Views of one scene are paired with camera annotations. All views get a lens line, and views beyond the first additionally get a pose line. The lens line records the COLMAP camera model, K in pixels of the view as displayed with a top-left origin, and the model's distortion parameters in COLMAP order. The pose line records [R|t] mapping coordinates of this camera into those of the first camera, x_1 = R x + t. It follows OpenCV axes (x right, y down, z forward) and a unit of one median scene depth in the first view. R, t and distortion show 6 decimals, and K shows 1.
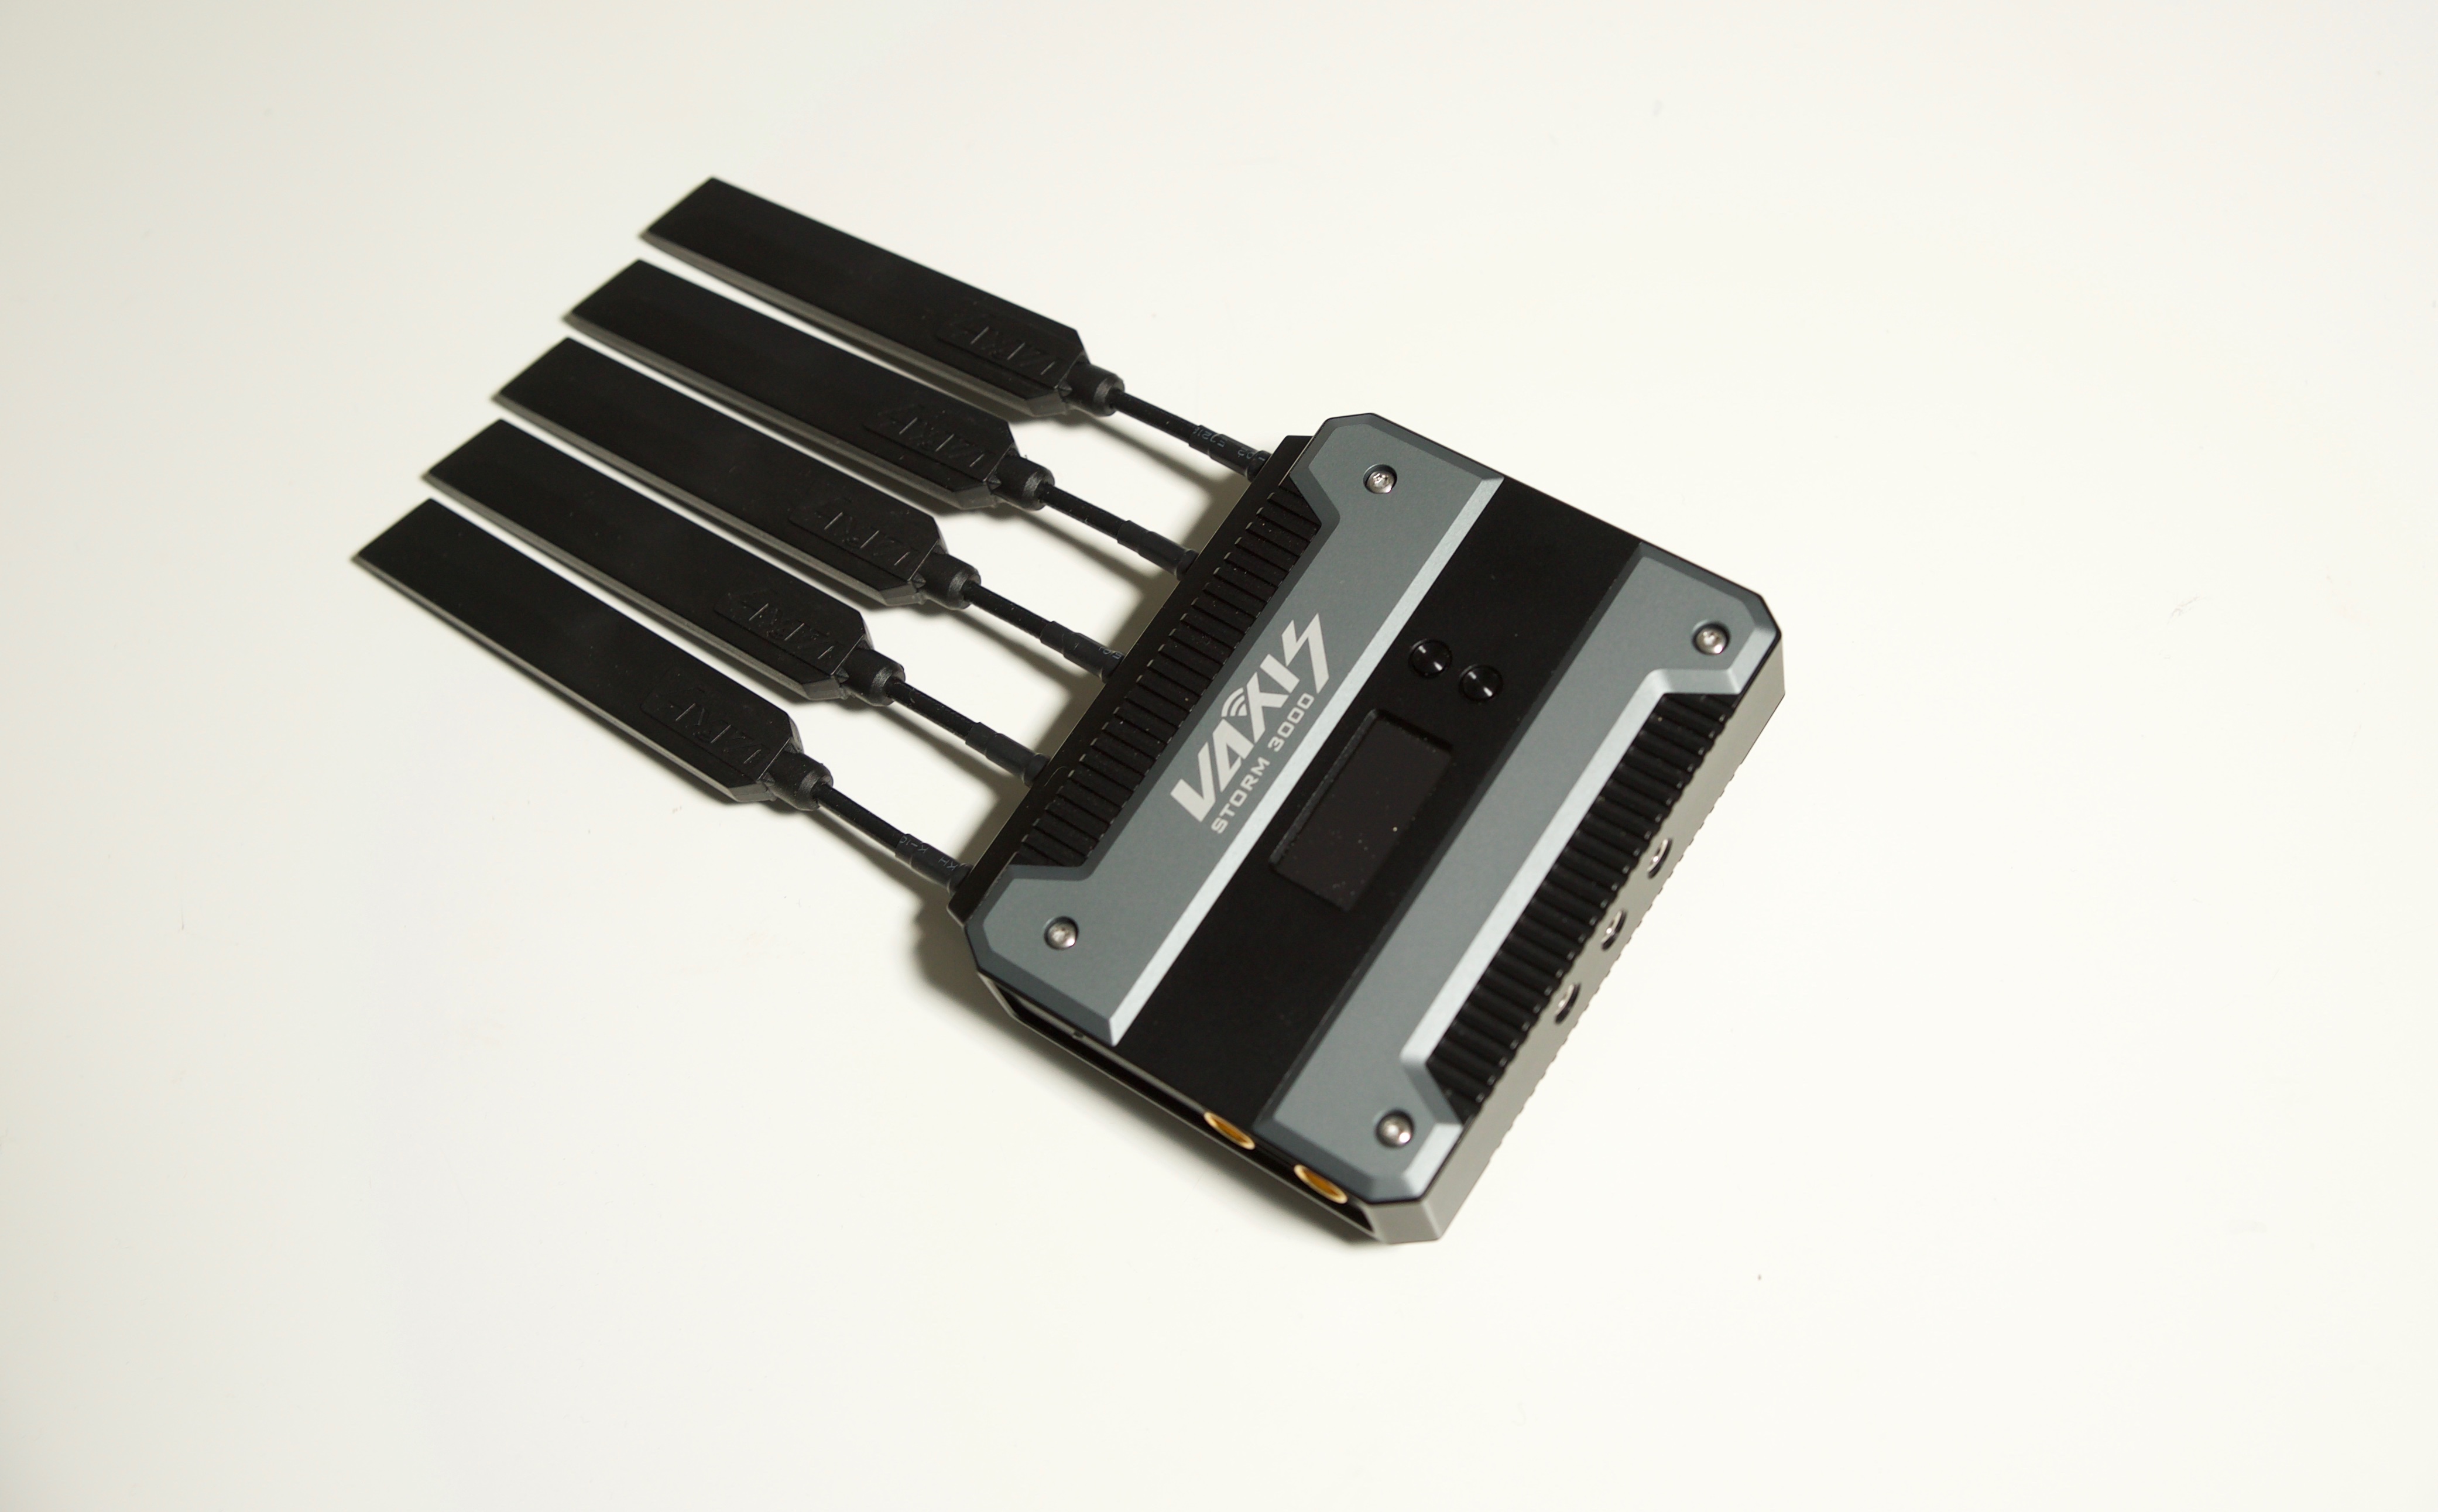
lens RADIAL K [[2821.3, 0, 1219.0], [0, 2821.3, 756.0], [0, 0, 1]] dist [-0.002517, 0.001746]
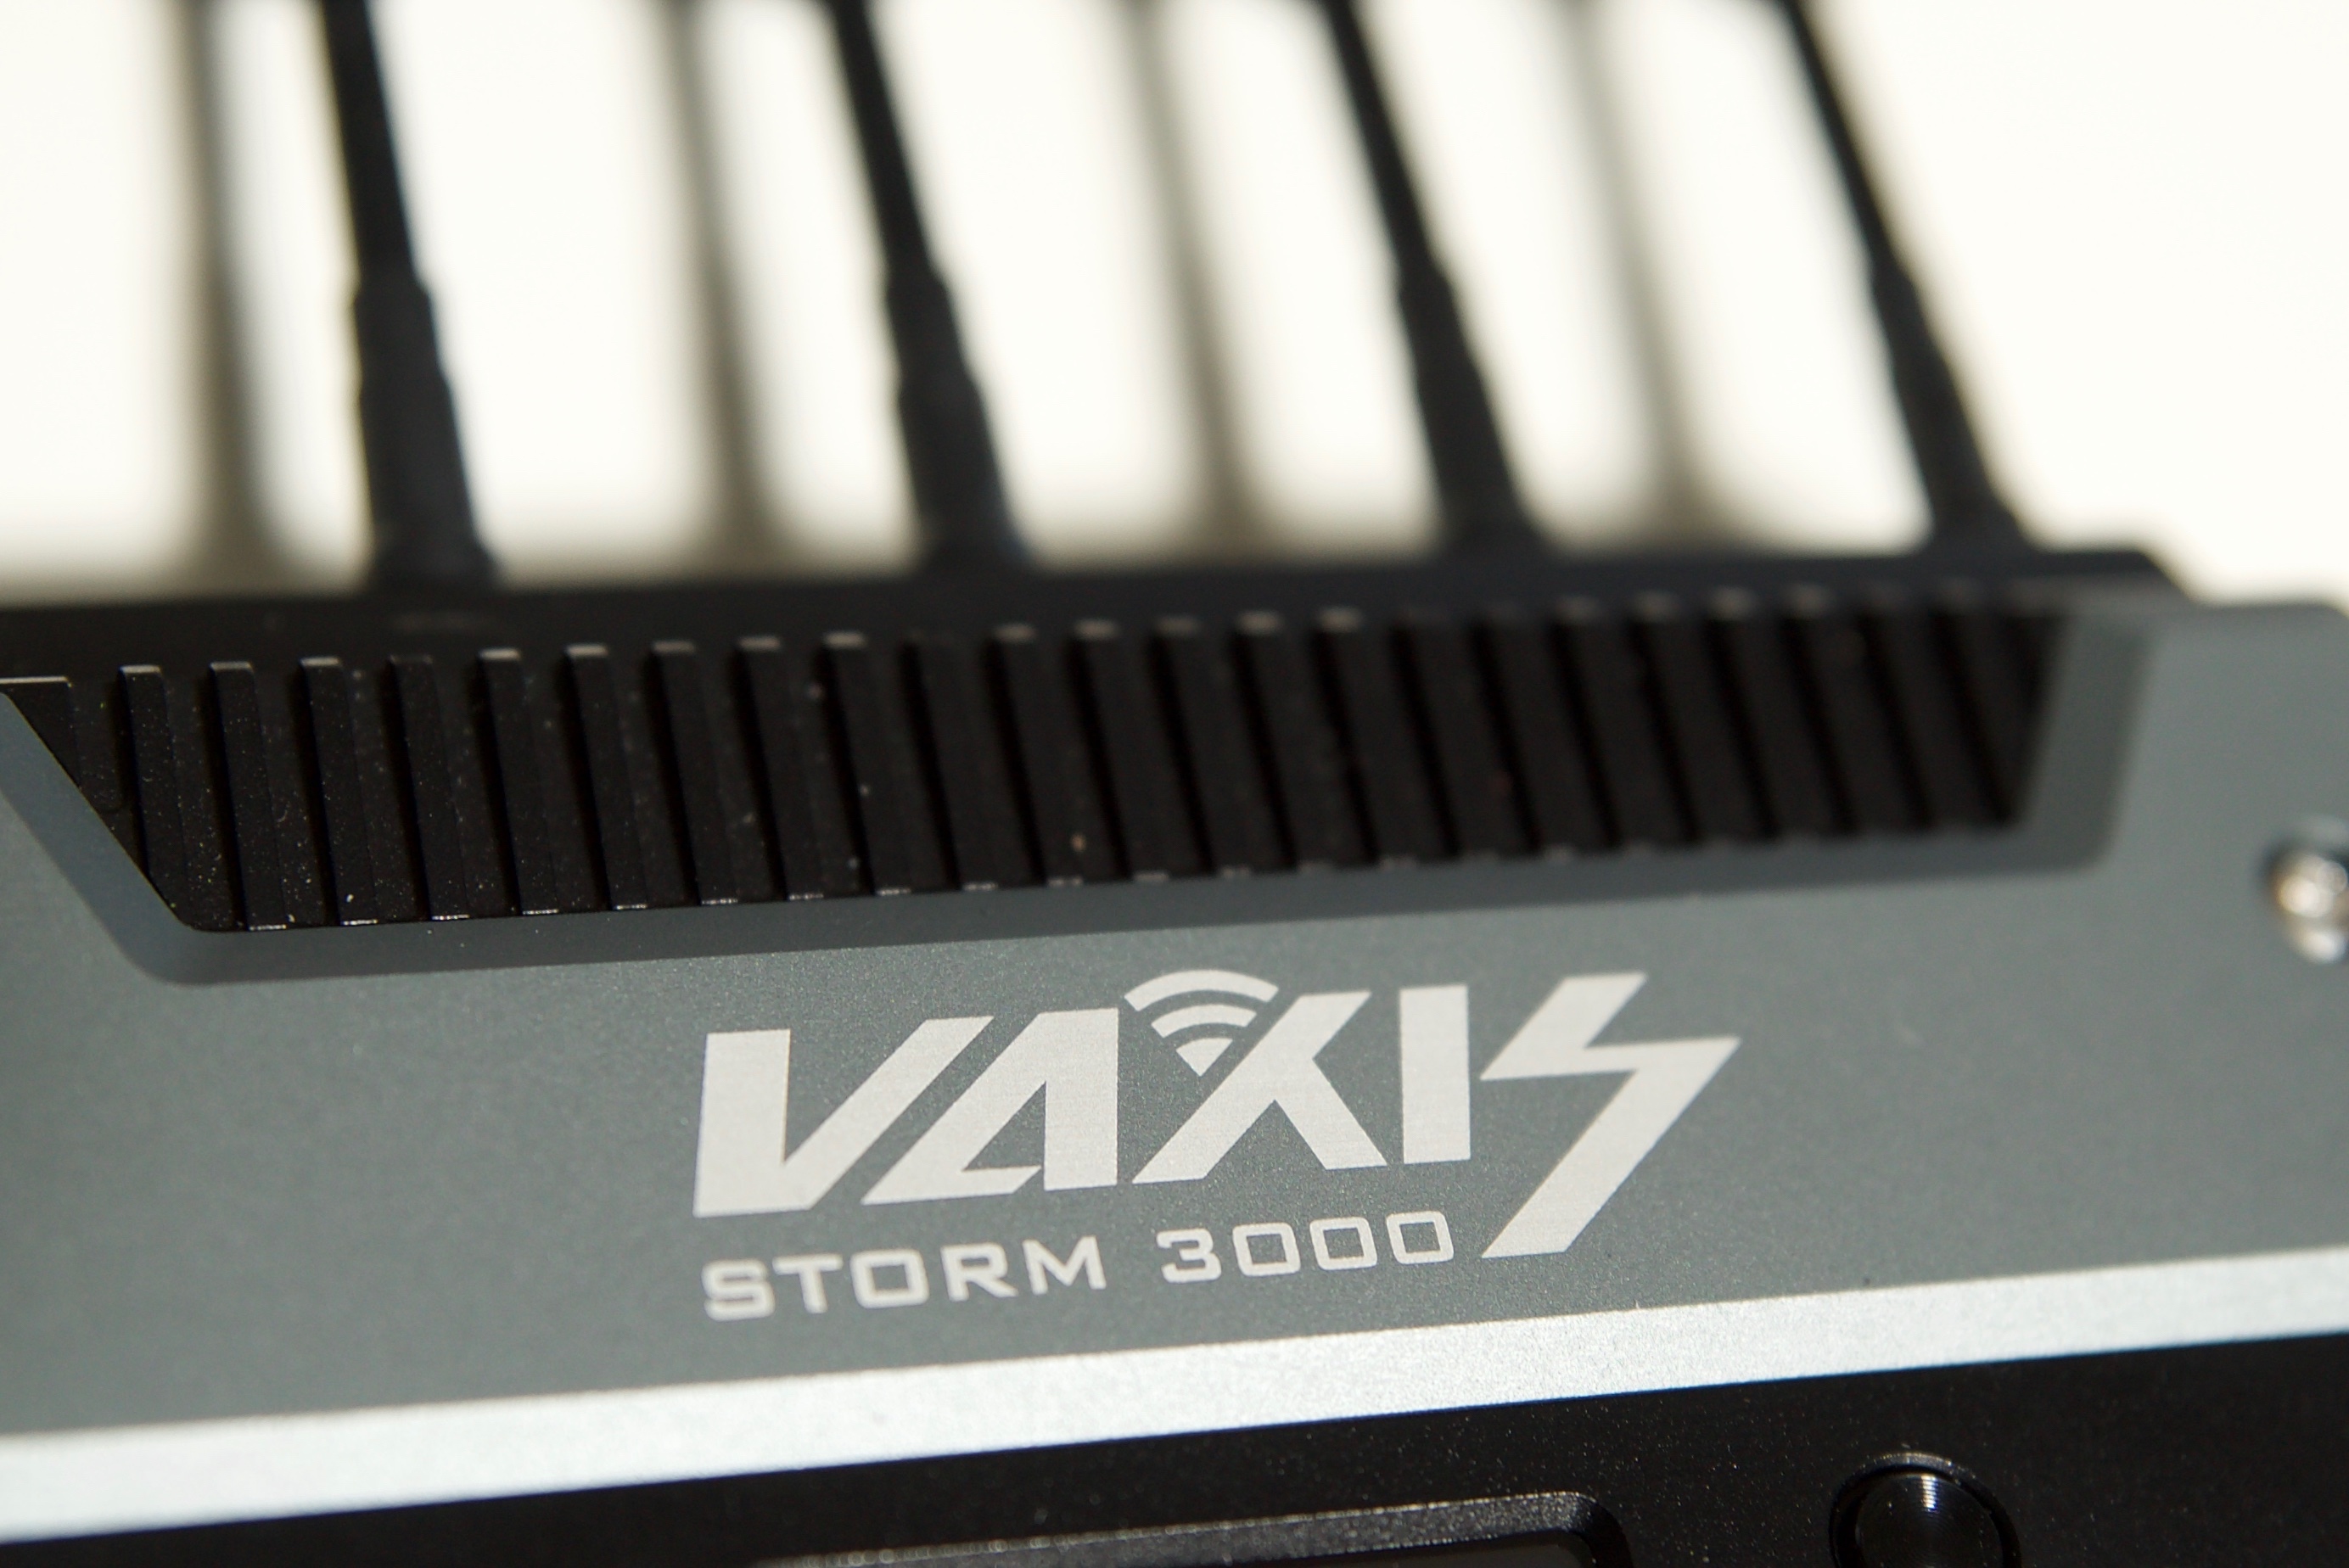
lens RADIAL K [[7044.7, 0, 1174.5], [0, 7044.7, 784.0], [0, 0, 1]] dist [-0.033286, -0.281277]
pose [[0.642714, 0.764865, -0.043599, 0.015093], [-0.765291, 0.638364, -0.082588, 0.018185], [-0.035336, 0.086446, 0.995630, 0.444849]]
